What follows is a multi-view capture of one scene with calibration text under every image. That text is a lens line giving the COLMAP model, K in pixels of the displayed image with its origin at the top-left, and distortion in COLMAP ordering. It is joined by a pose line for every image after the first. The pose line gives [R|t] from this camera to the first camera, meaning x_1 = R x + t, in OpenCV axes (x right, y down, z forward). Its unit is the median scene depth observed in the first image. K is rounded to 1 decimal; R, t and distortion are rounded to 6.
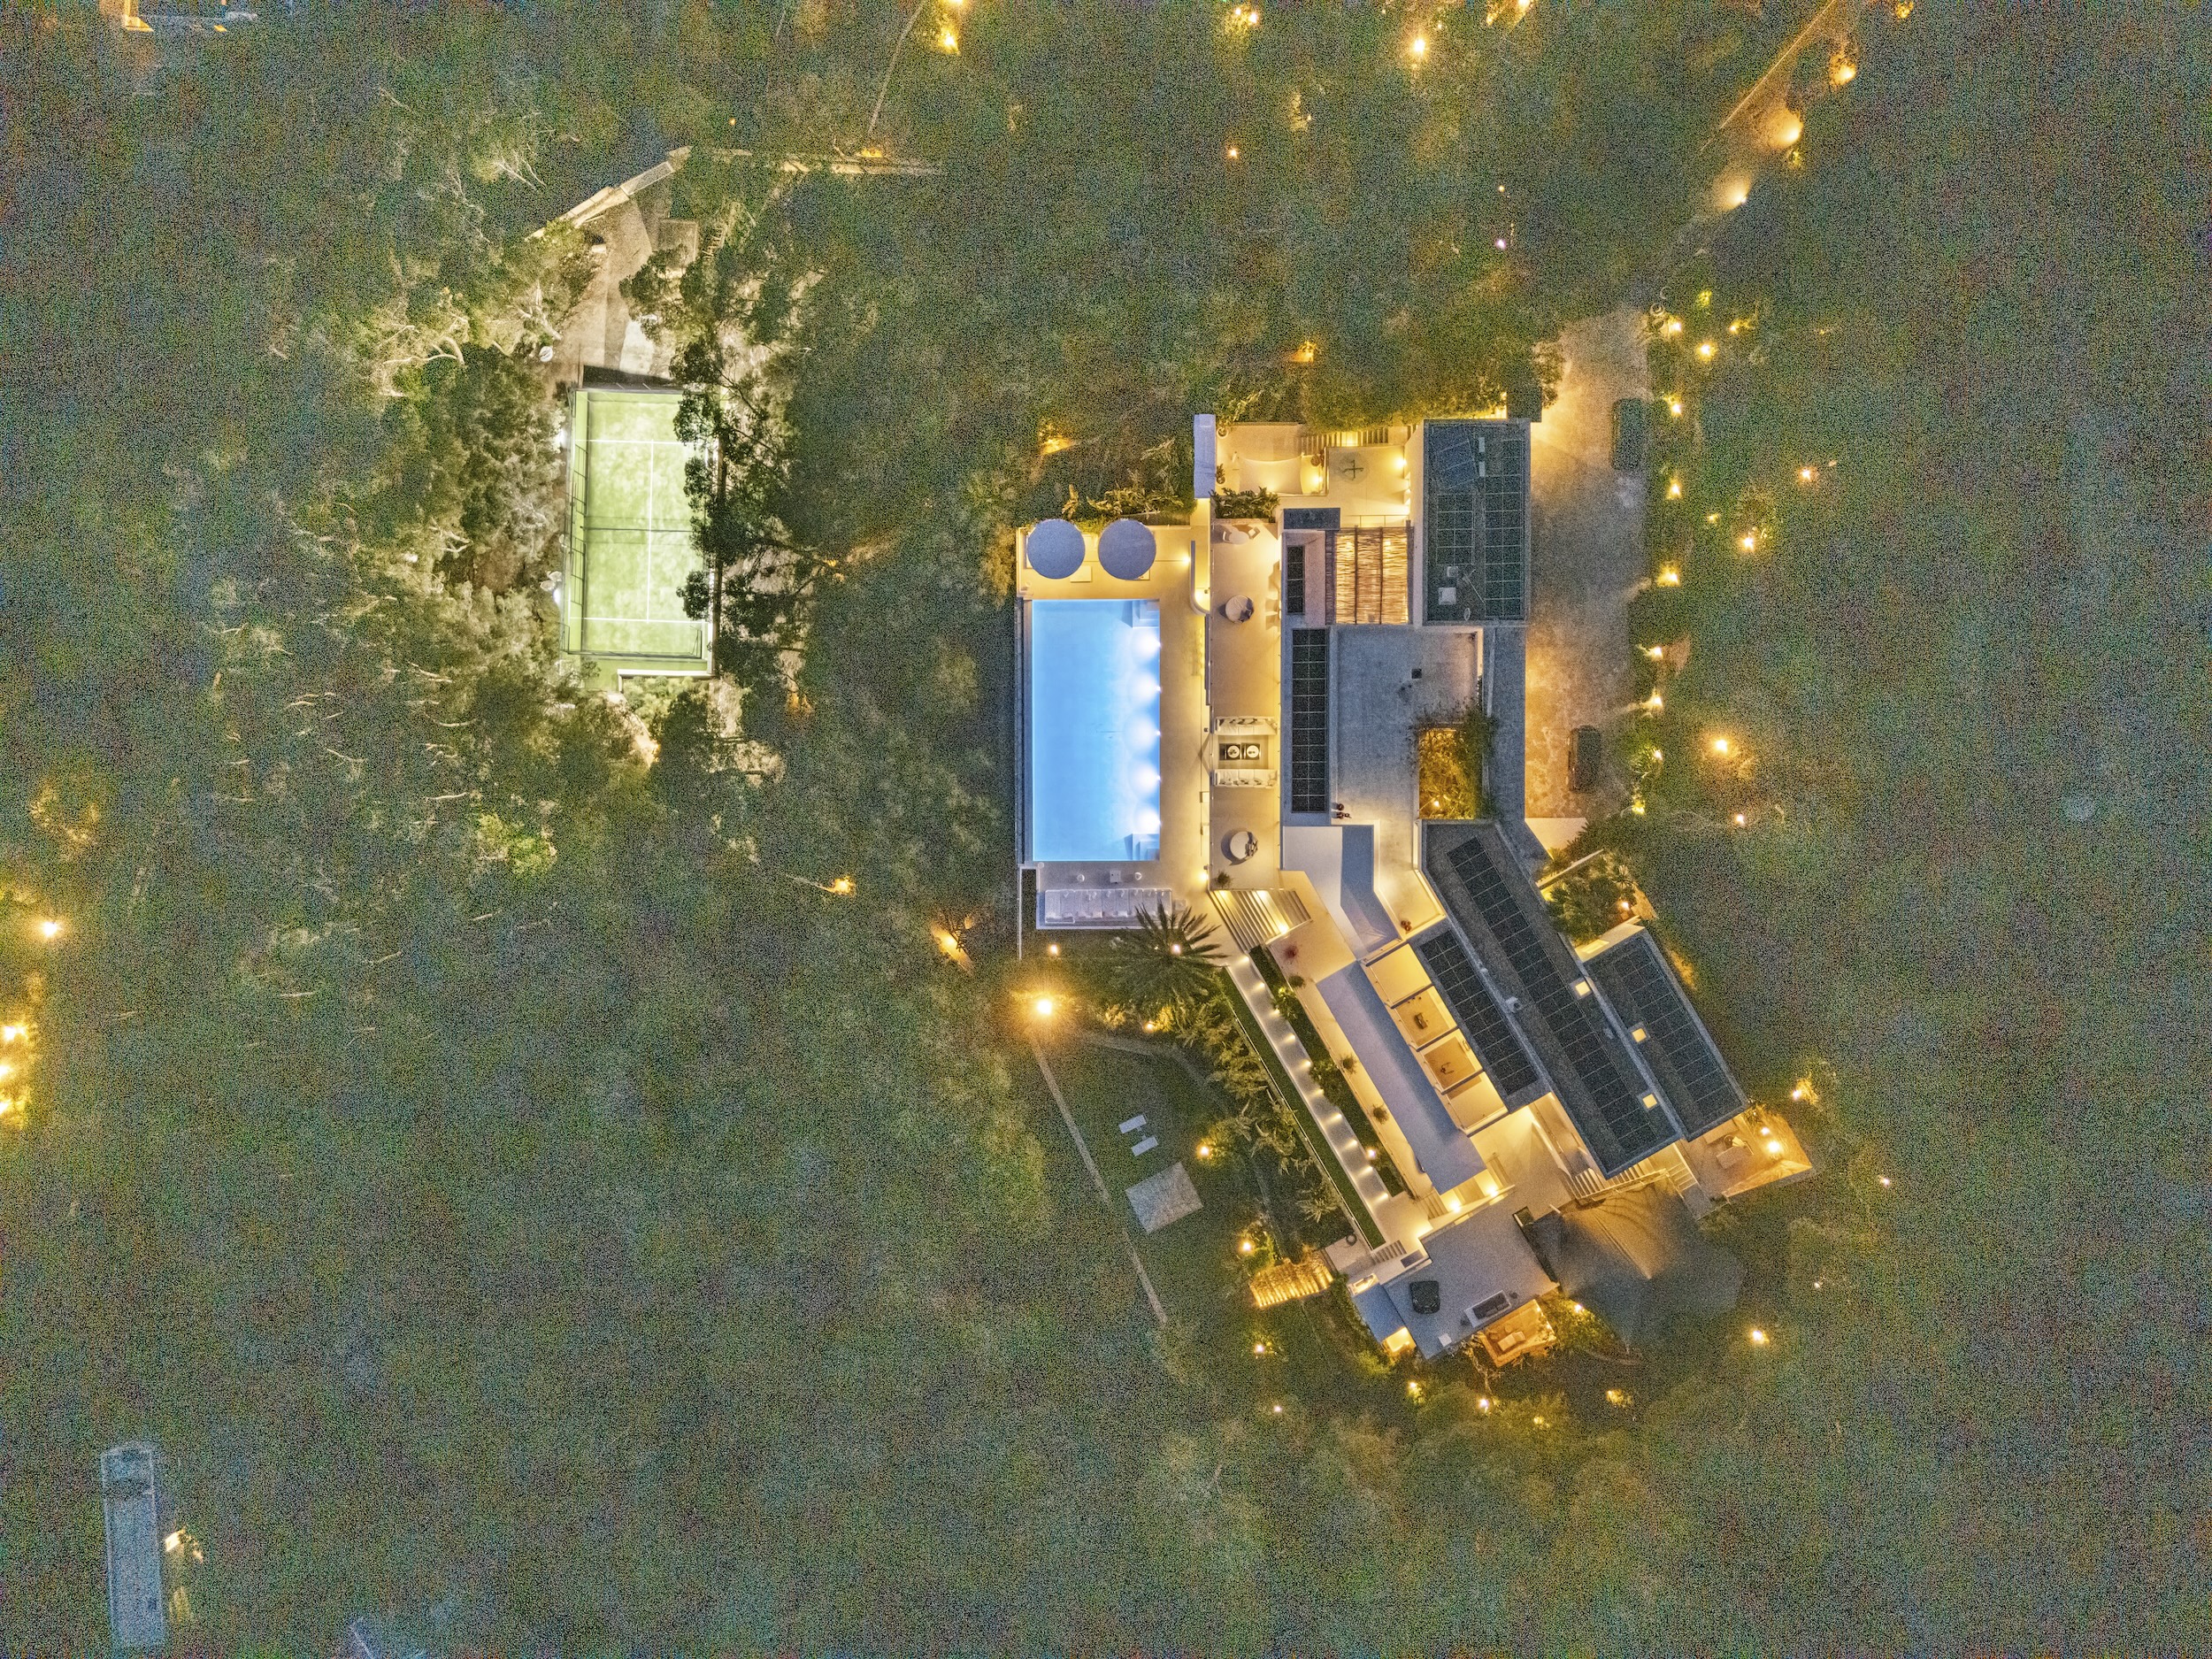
lens RADIAL K [[1614.0, 0, 1113.0], [0, 1614.0, 829.0], [0, 0, 1]] dist [0.164210, -0.247348]
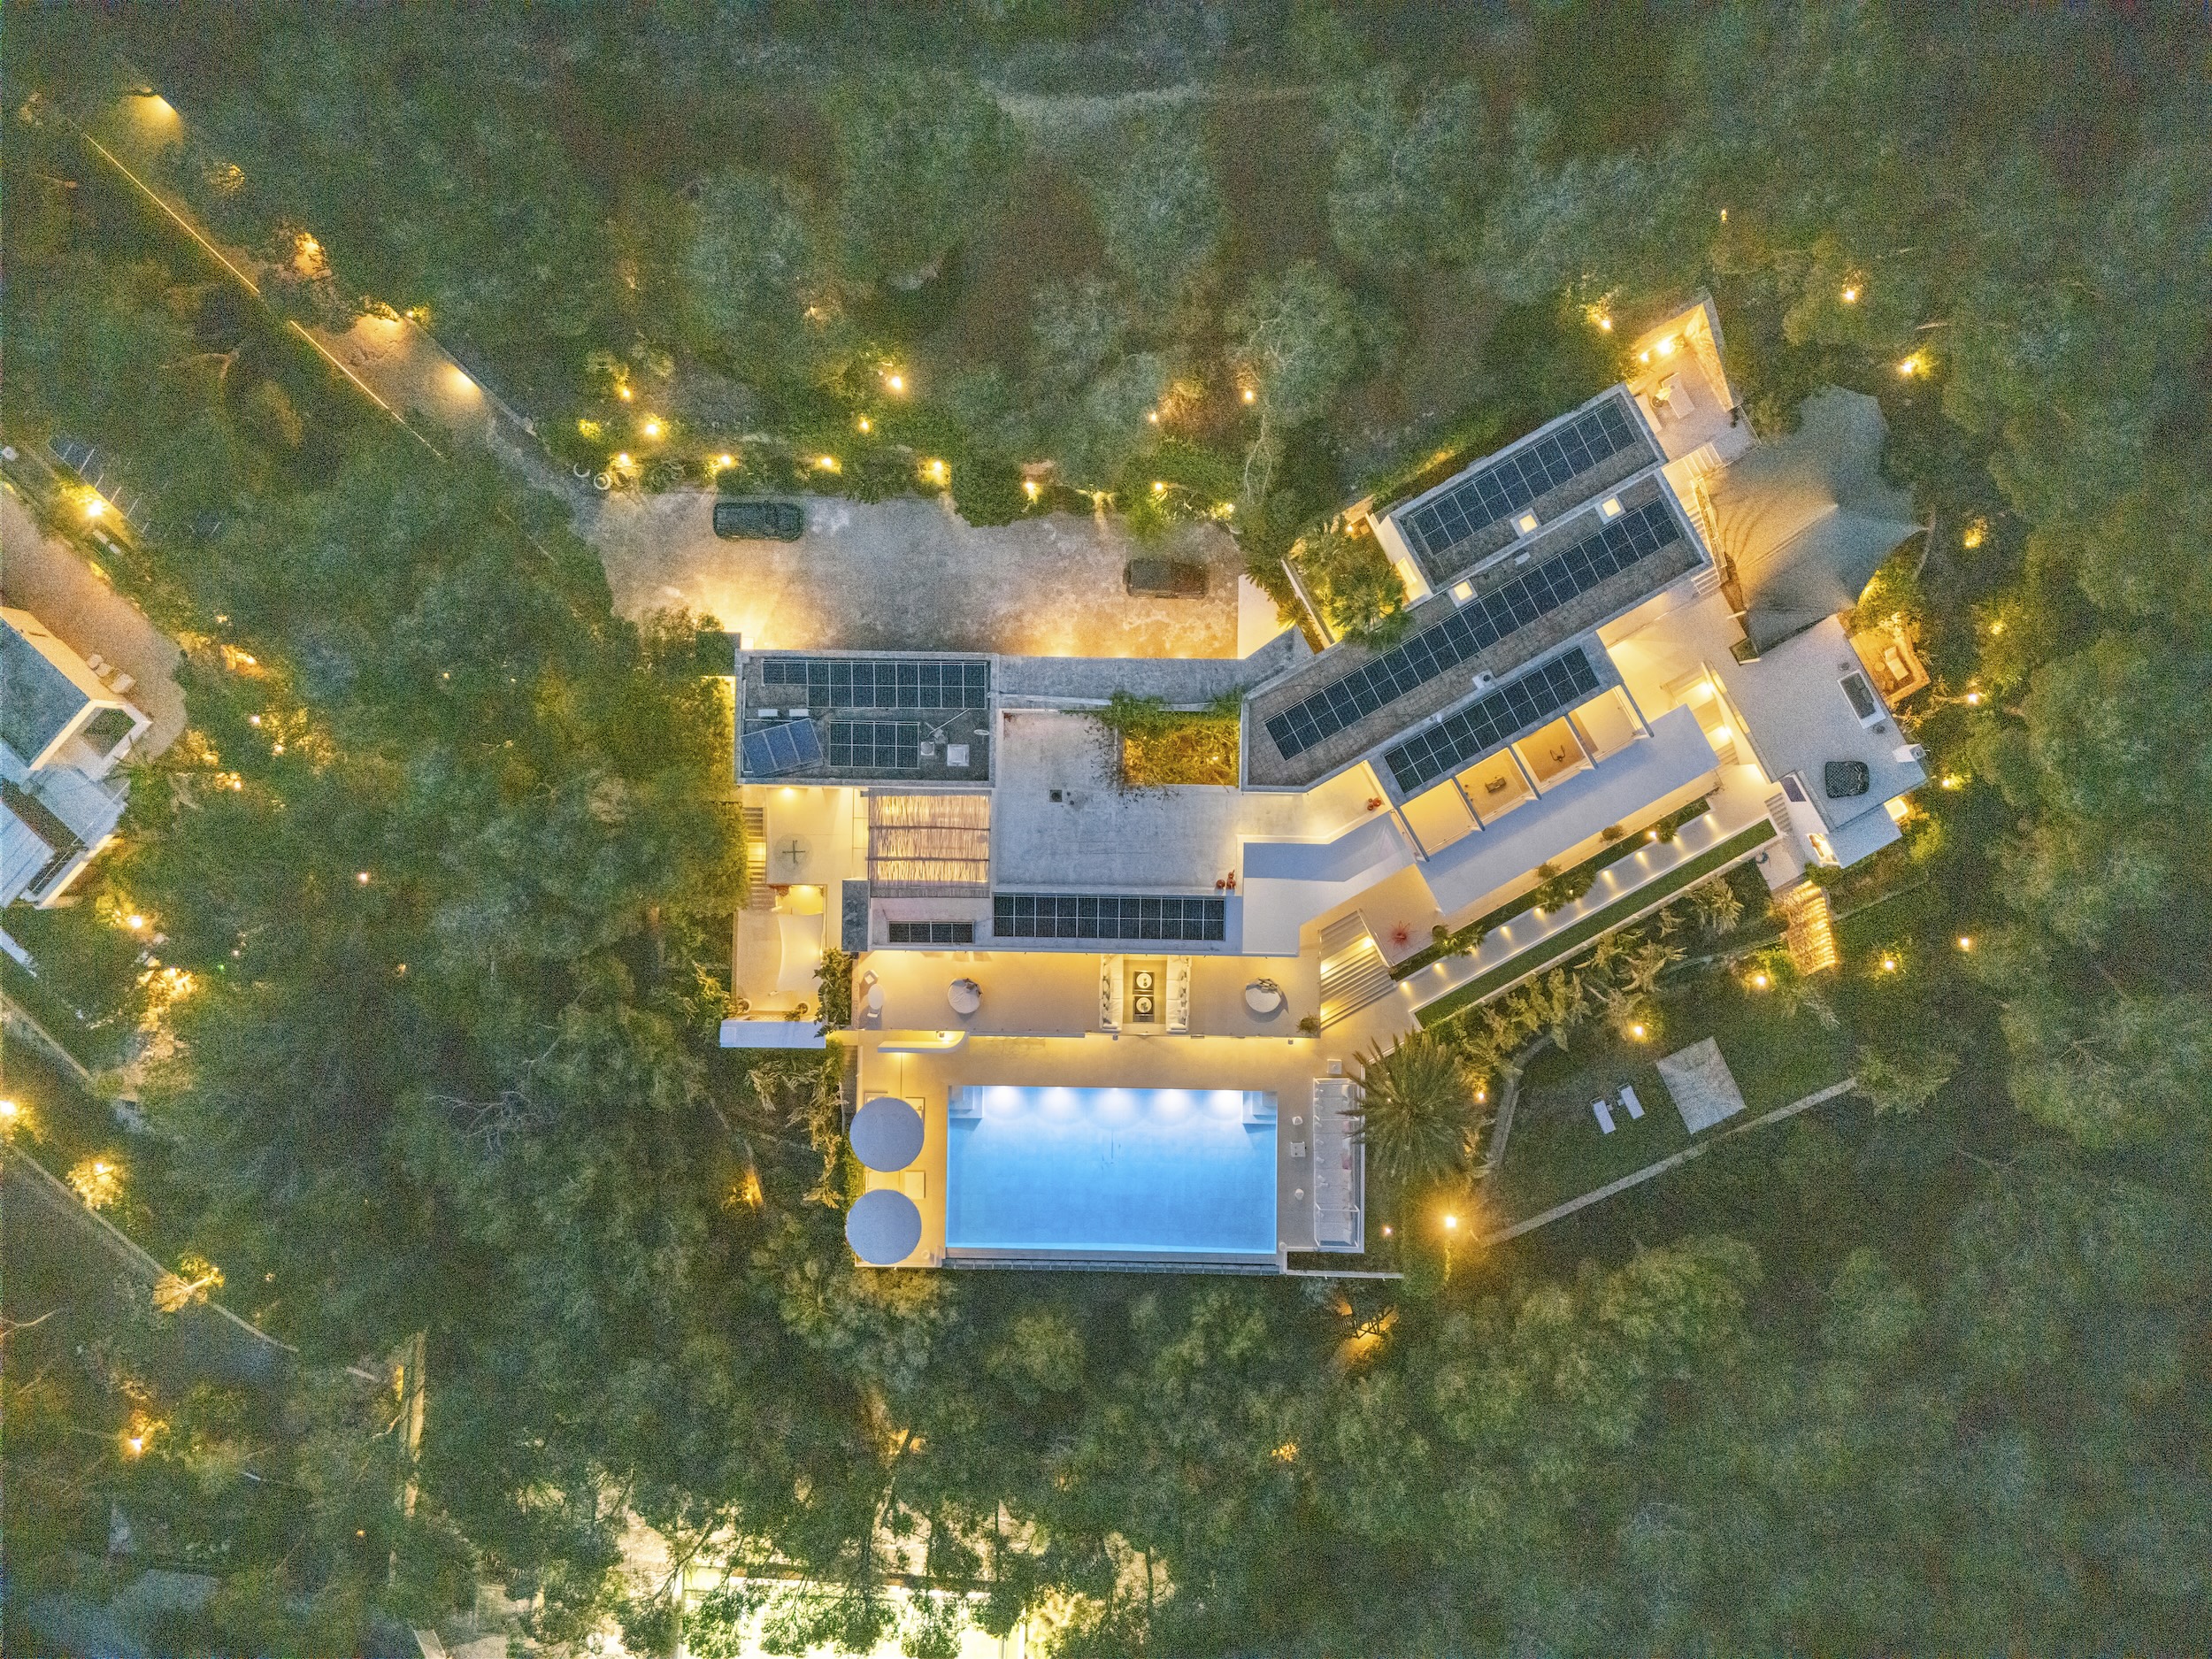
lens RADIAL K [[1614.0, 0, 1113.0], [0, 1614.0, 829.0], [0, 0, 1]] dist [0.164210, -0.247348]
pose [[0.015479, -0.999832, 0.009856, 0.153460], [0.999765, 0.015327, -0.015335, -0.052297], [0.015181, 0.010091, 0.999834, 0.207646]]
